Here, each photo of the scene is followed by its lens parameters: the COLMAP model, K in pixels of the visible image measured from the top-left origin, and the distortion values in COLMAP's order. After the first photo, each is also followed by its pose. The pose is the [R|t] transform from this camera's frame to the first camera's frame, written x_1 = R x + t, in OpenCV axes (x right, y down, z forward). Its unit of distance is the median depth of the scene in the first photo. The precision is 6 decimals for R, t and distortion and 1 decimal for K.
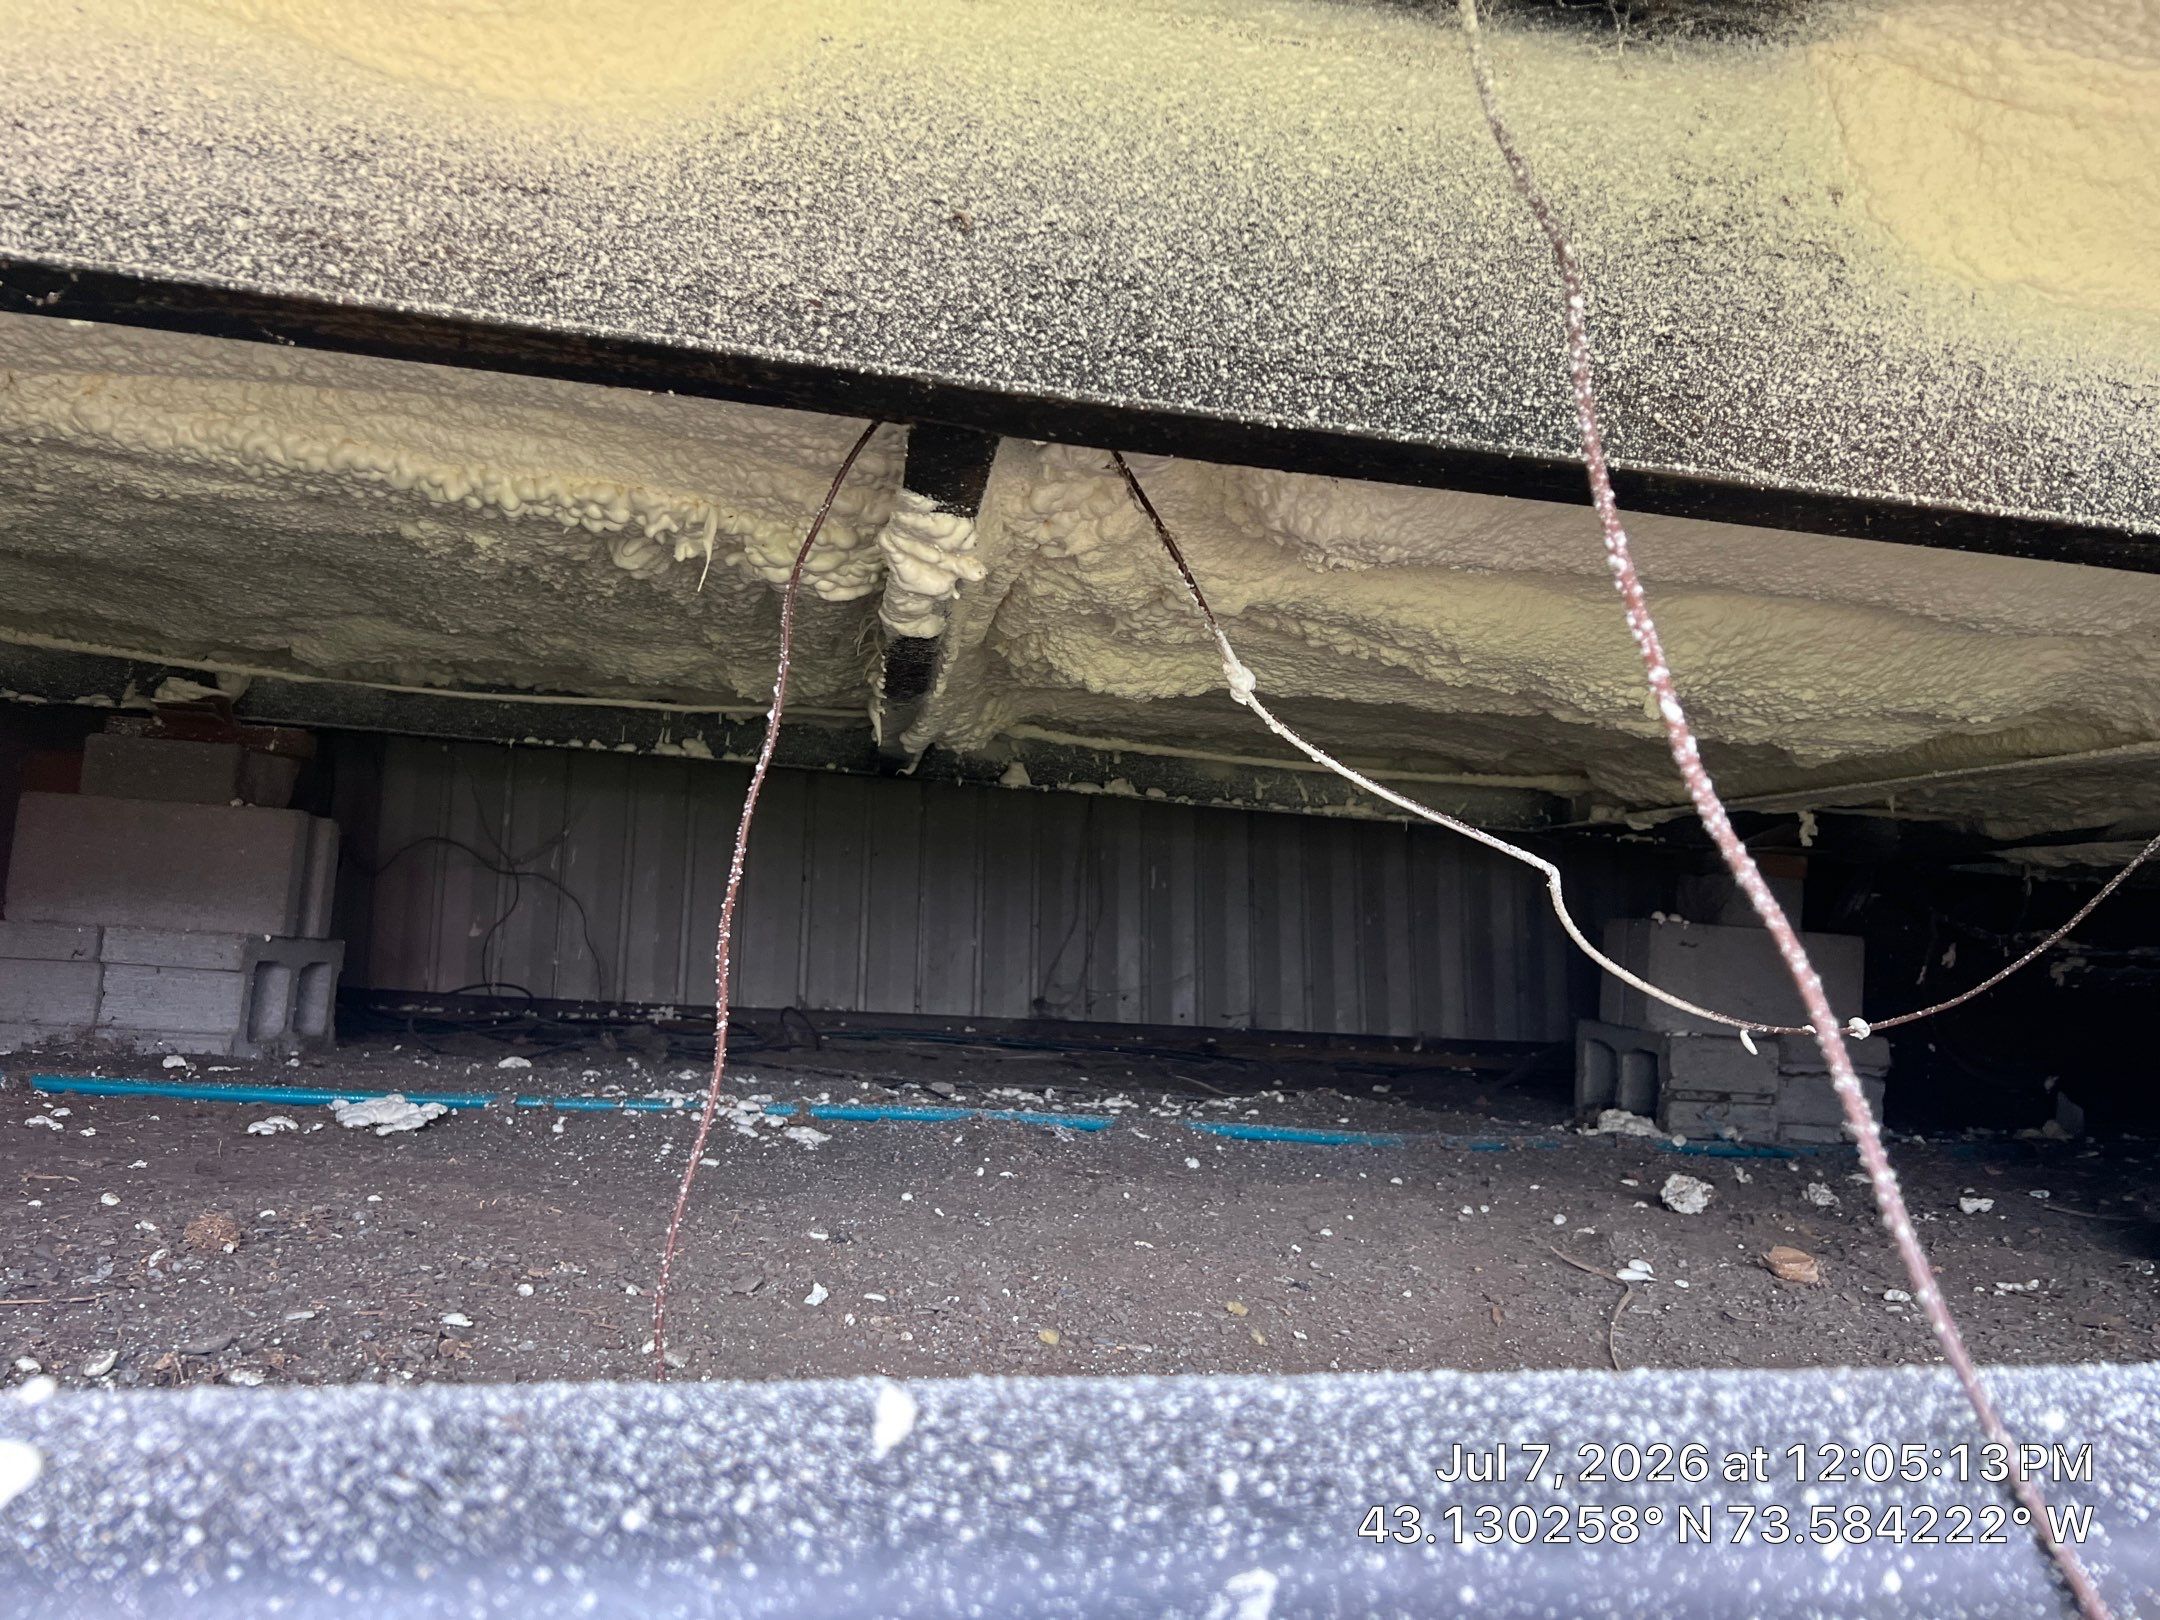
lens RADIAL K [[1630.0, 0, 1092.6], [0, 1630.0, 790.7], [0, 0, 1]] dist [0.046623, -0.058990]
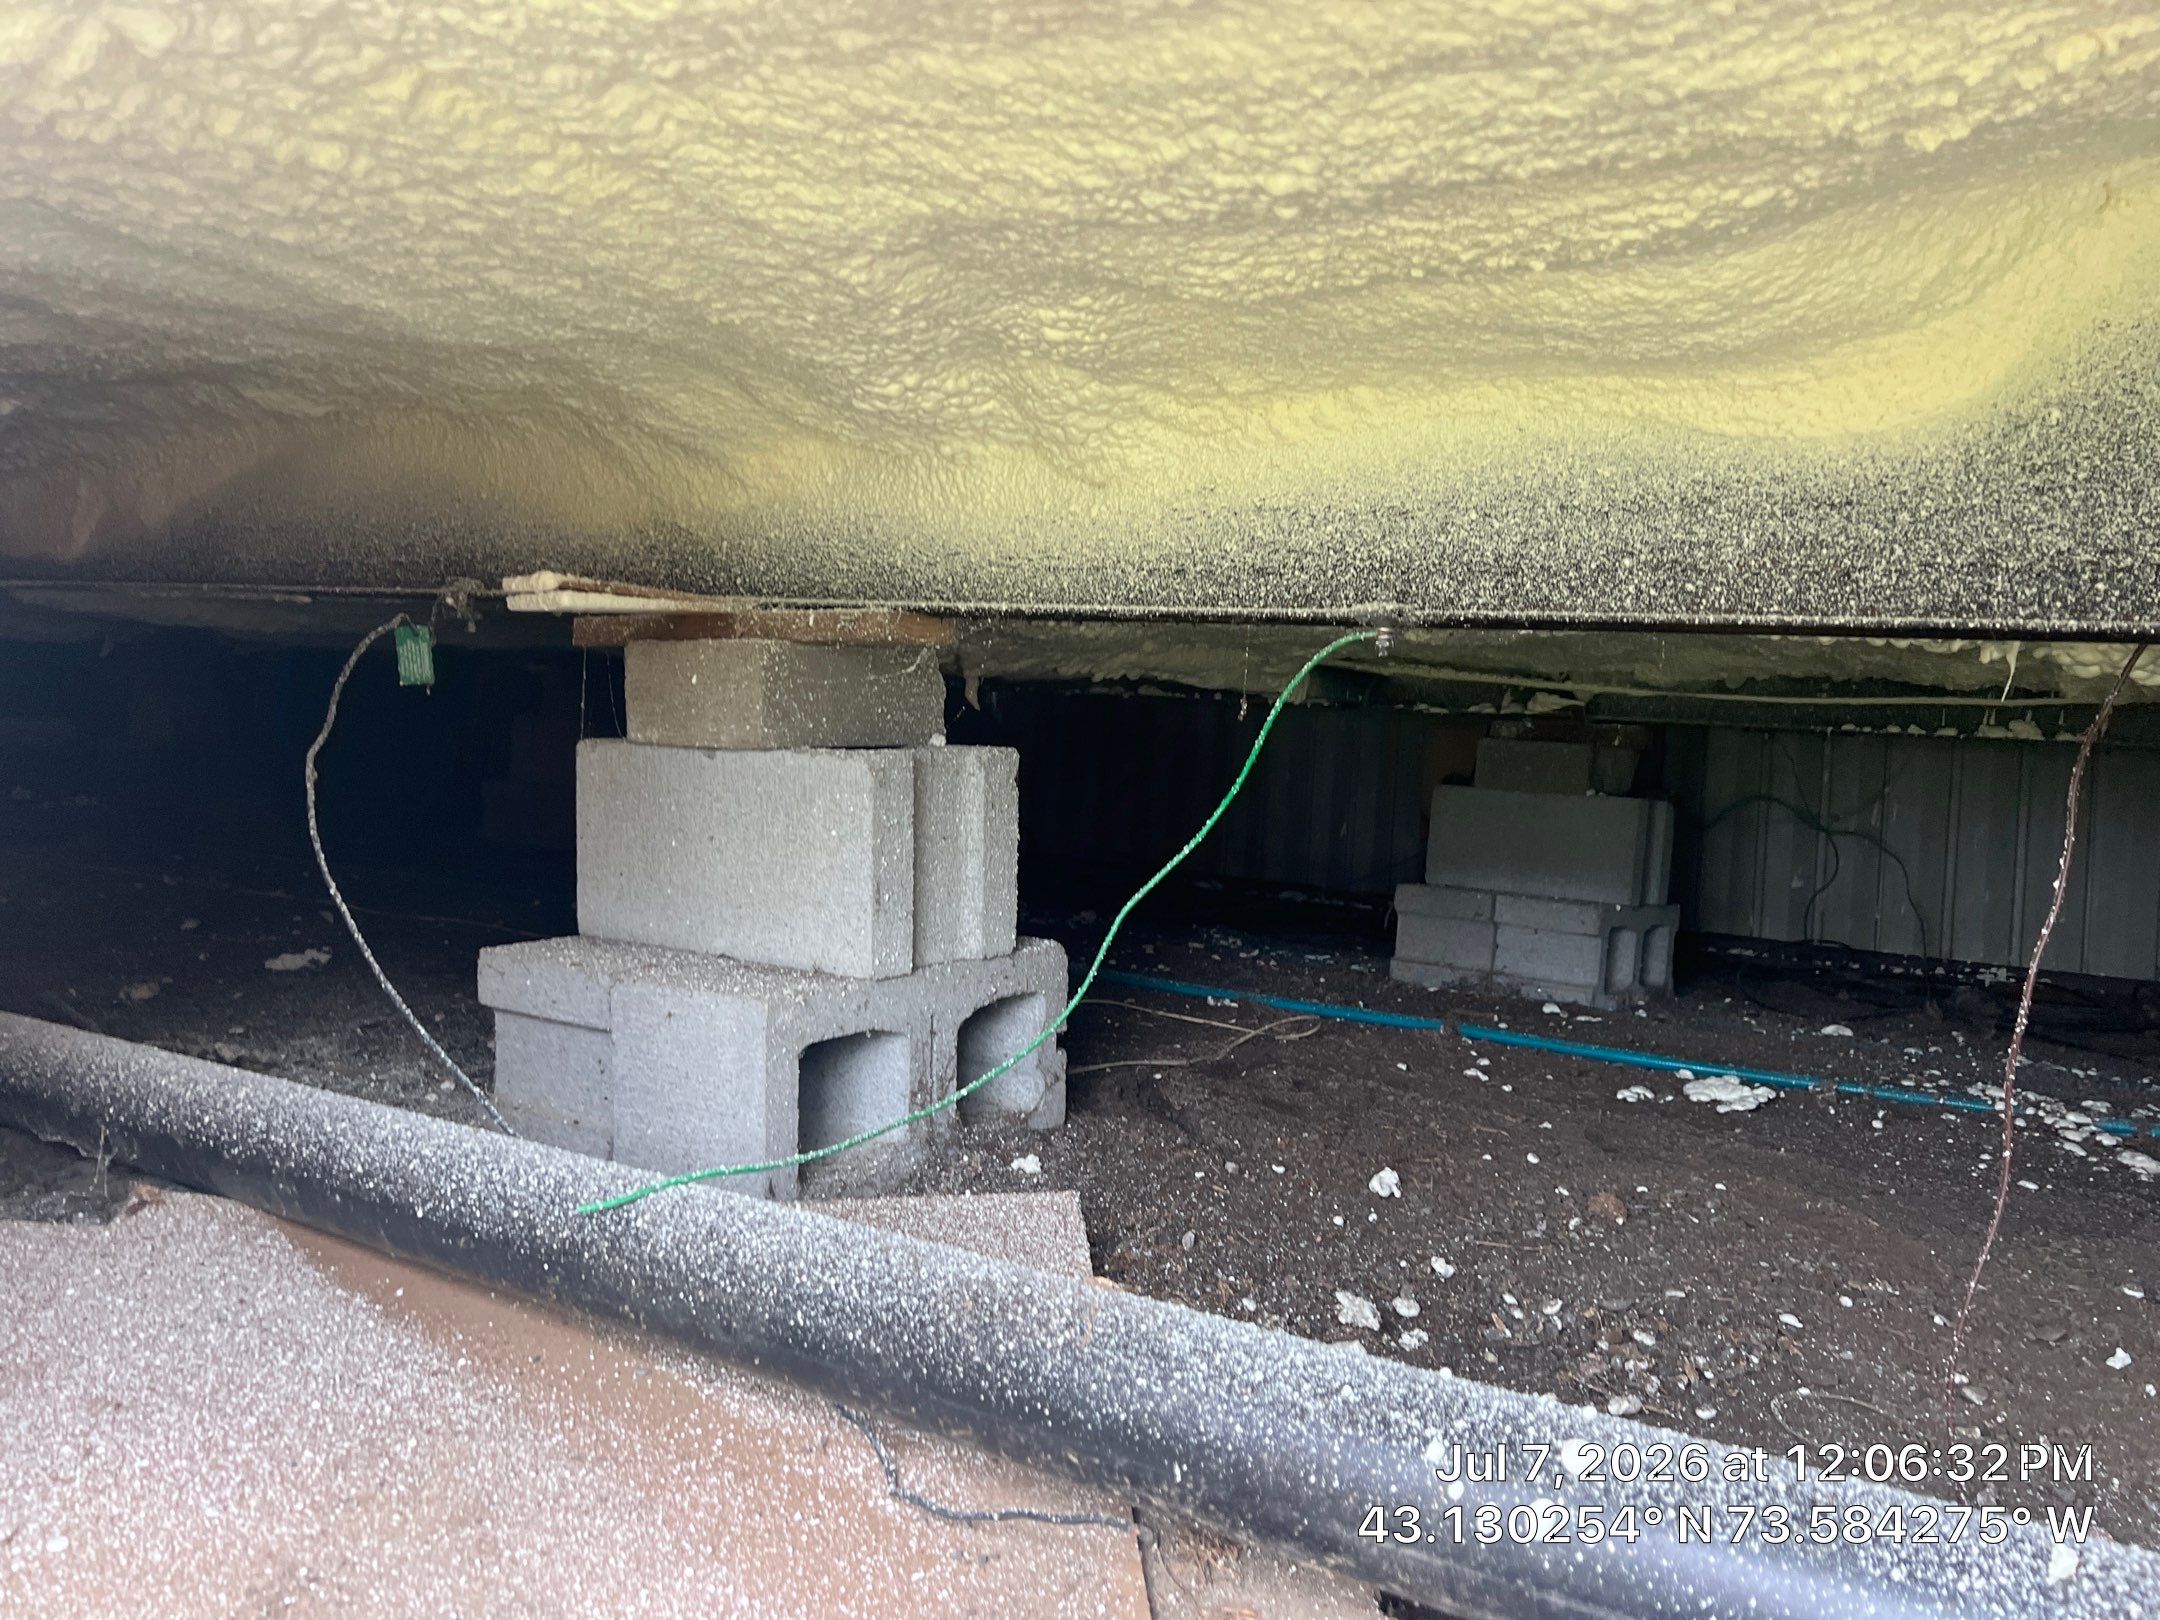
lens RADIAL K [[1630.0, 0, 1073.5], [0, 1630.0, 819.8], [0, 0, 1]] dist [0.046623, -0.058990]
pose [[0.715534, 0.016526, -0.698382, 0.124216], [0.043682, 0.996705, 0.068340, -0.210683], [0.697211, -0.079406, 0.712455, -0.332862]]
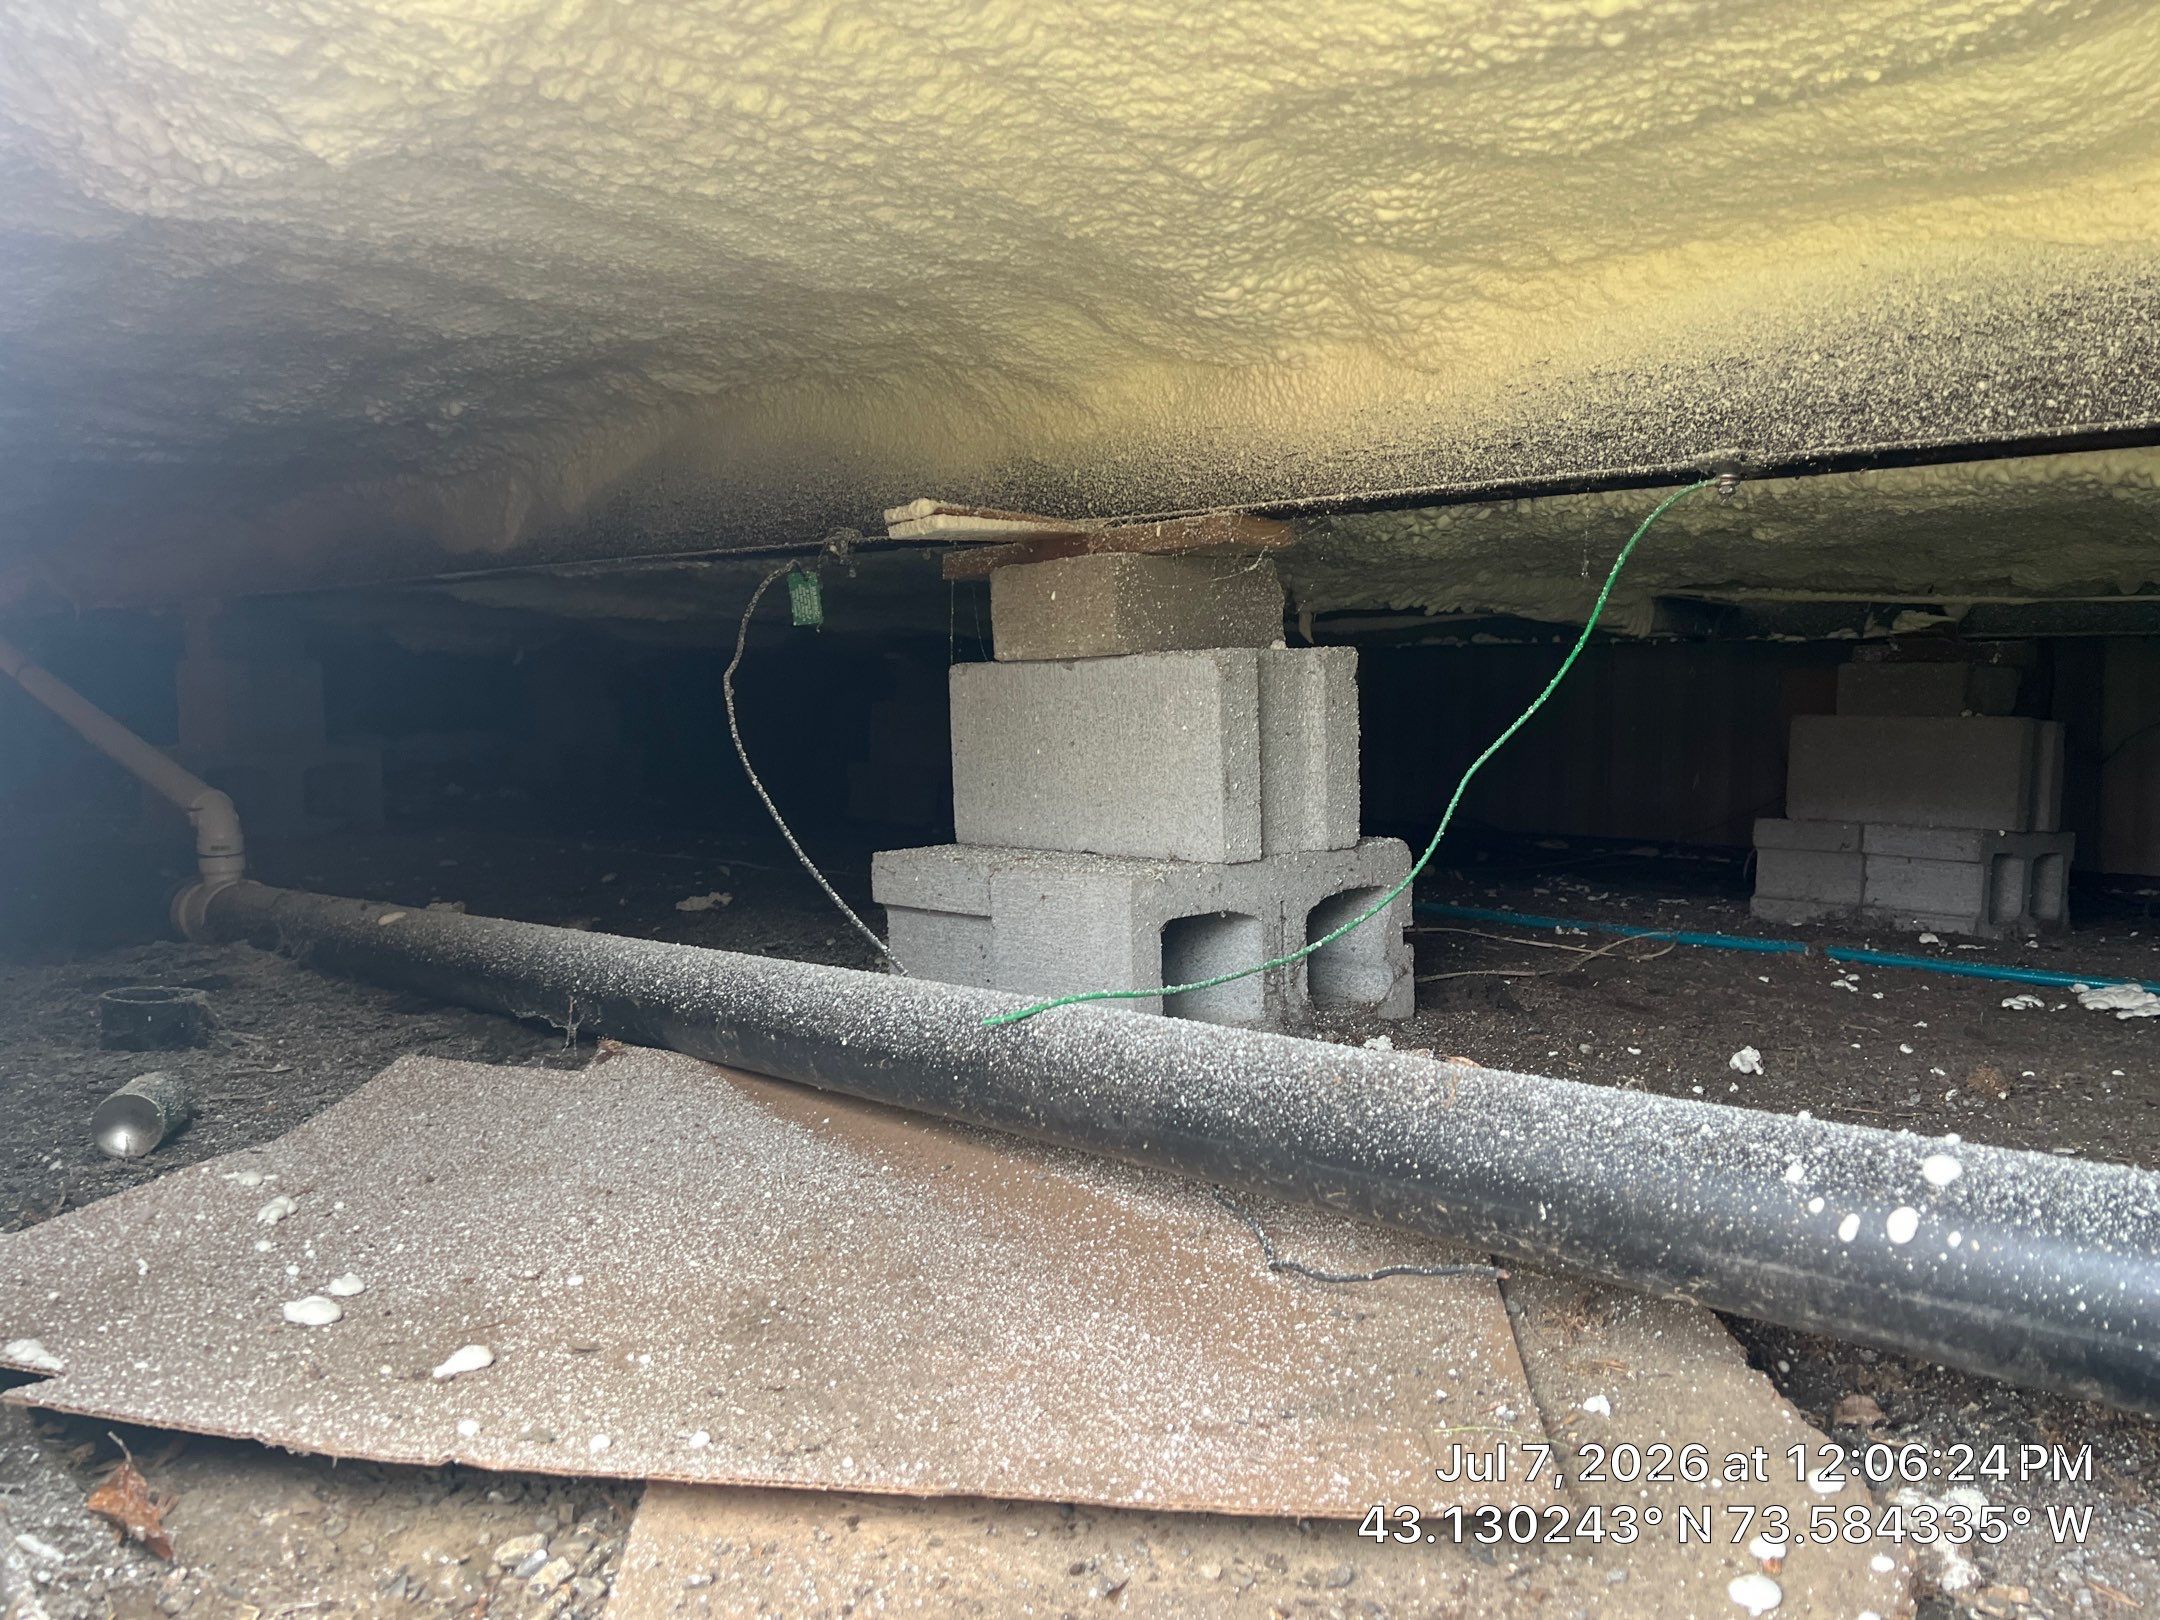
lens RADIAL K [[1630.0, 0, 1098.9], [0, 1630.0, 822.3], [0, 0, 1]] dist [0.046623, -0.058990]
pose [[0.574666, -0.002663, -0.818384, 0.182472], [0.086001, 0.994654, 0.057153, -0.101880], [0.813857, -0.103225, 0.571823, -0.419969]]
